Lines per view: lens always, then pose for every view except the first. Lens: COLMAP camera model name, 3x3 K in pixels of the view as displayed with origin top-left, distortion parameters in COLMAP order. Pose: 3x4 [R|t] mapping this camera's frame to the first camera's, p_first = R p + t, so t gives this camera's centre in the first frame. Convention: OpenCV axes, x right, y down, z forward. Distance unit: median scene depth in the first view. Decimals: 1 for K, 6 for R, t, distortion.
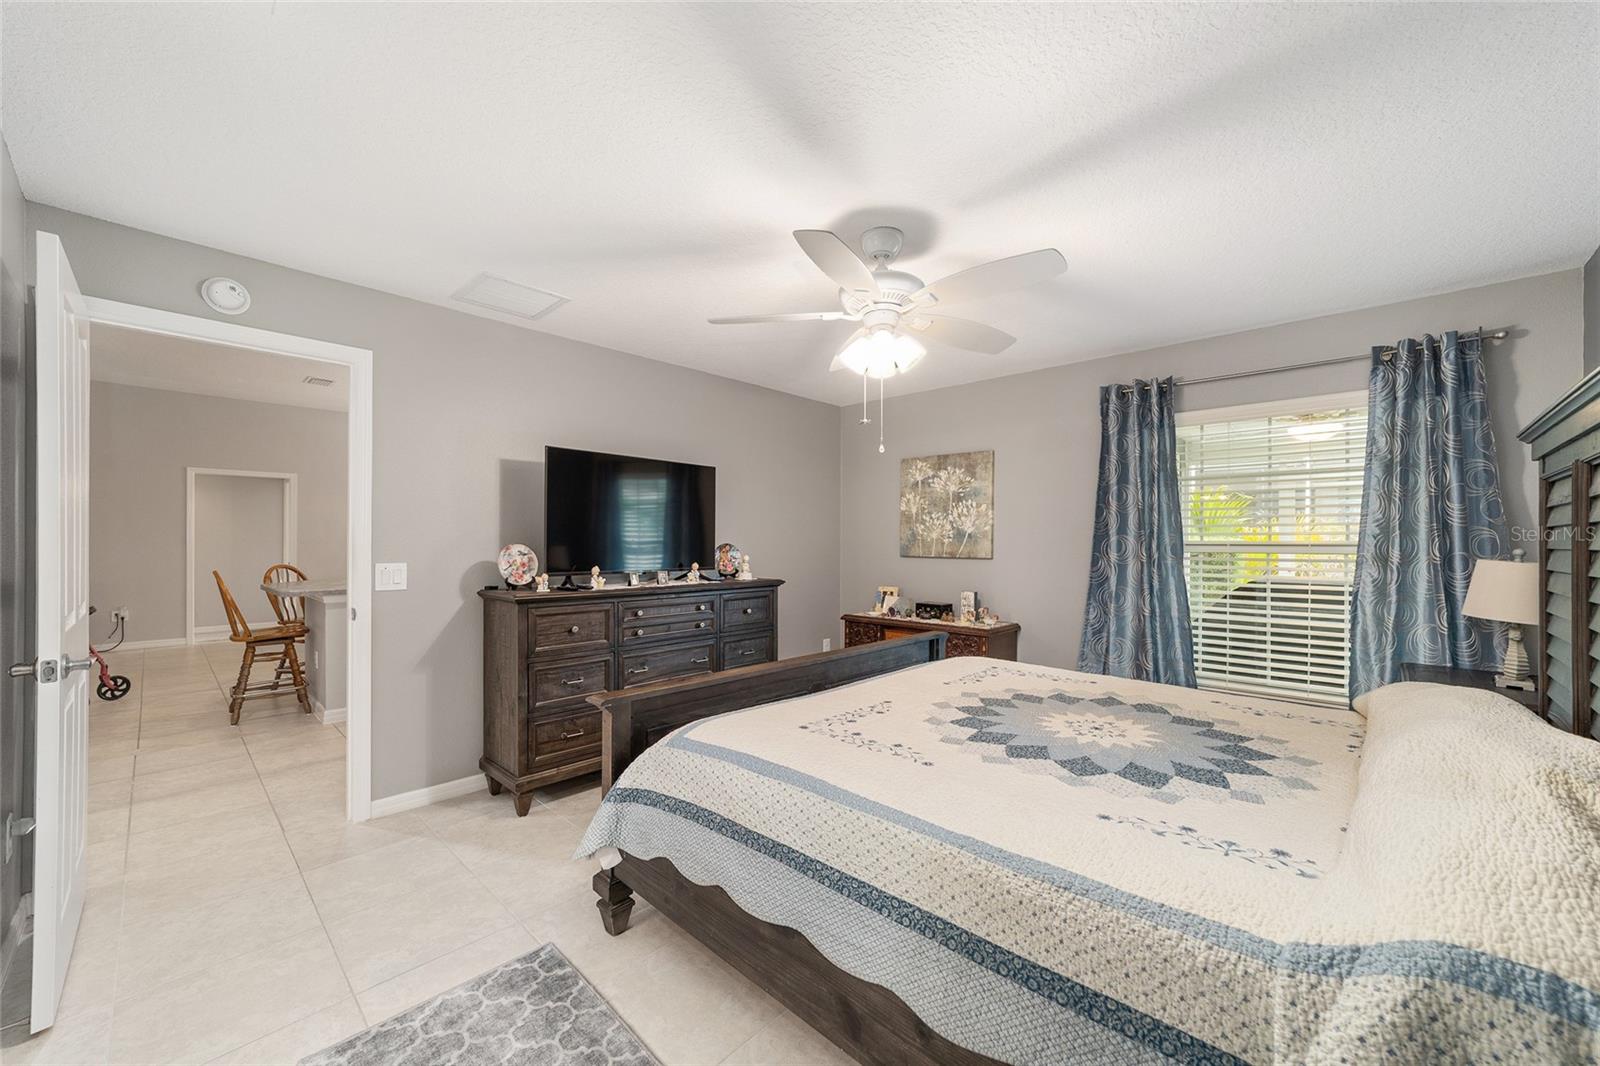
lens RADIAL K [[615.6, 0, 794.4], [0, 615.6, 535.5], [0, 0, 1]] dist [-0.011699, 0.006375]
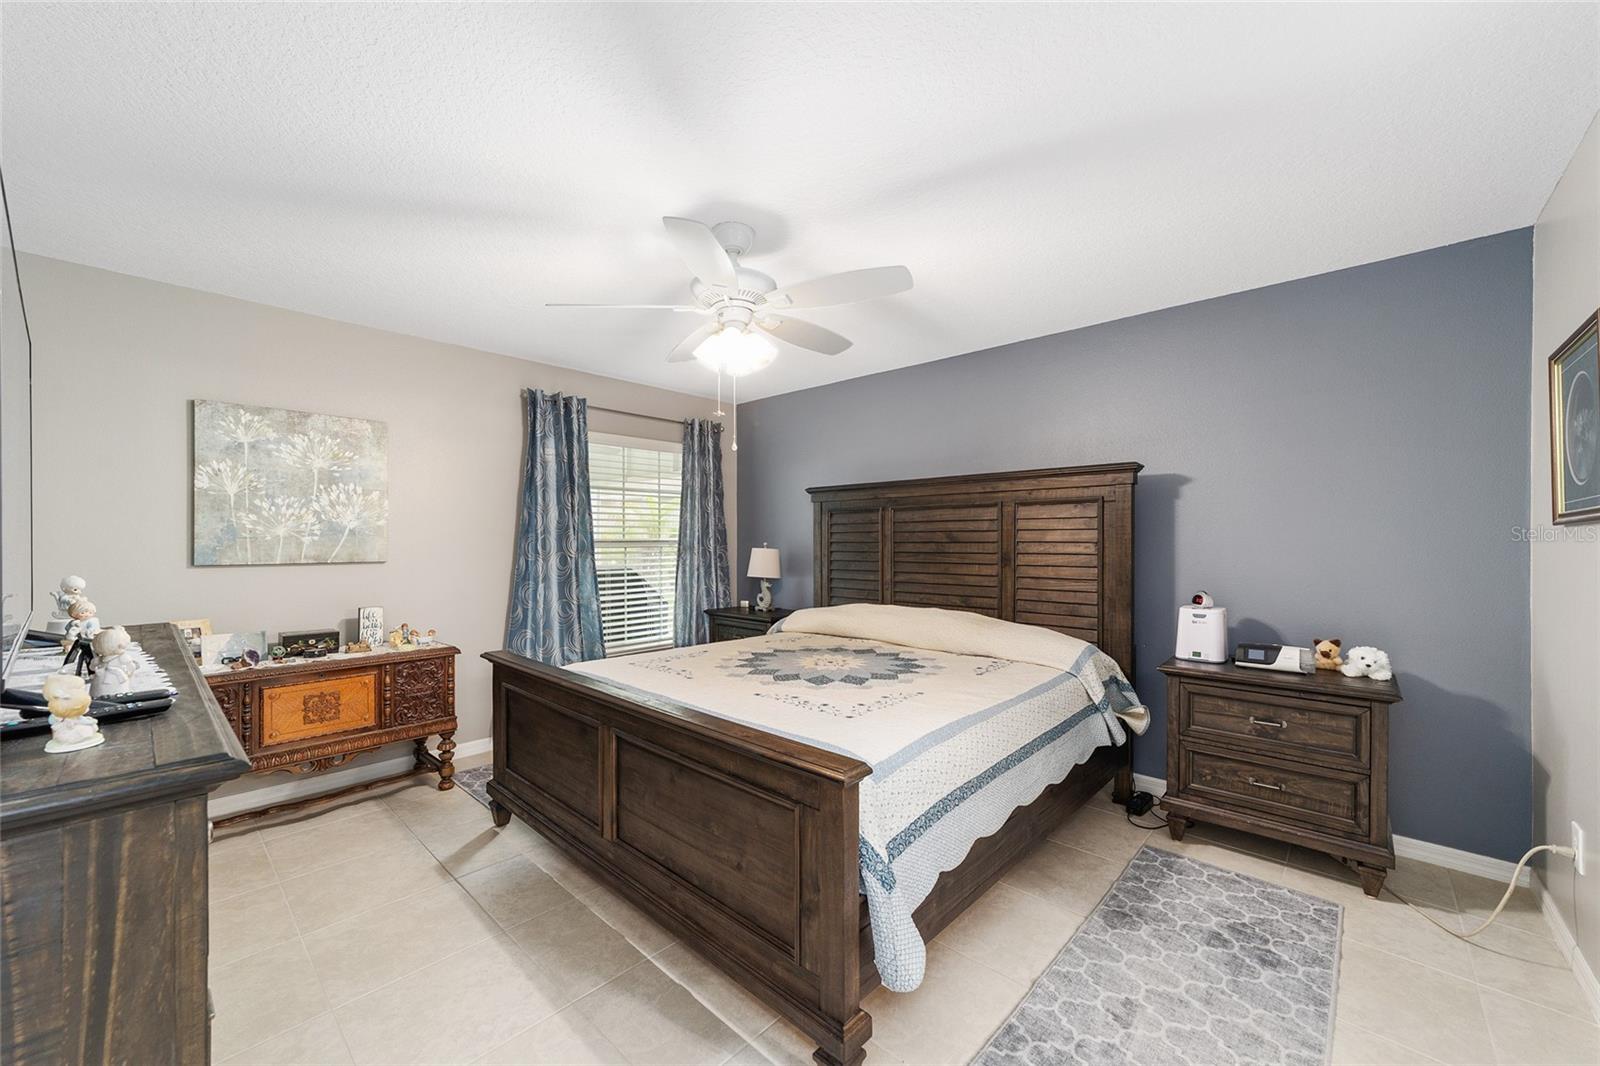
lens RADIAL K [[615.6, 0, 795.6], [0, 615.6, 535.0], [0, 0, 1]] dist [-0.011699, 0.006375]
pose [[-0.010434, 0.003573, 0.999939, -0.443943], [-0.007213, 0.999967, -0.003648, 0.002389], [-0.999920, -0.007250, -0.010408, 0.473418]]
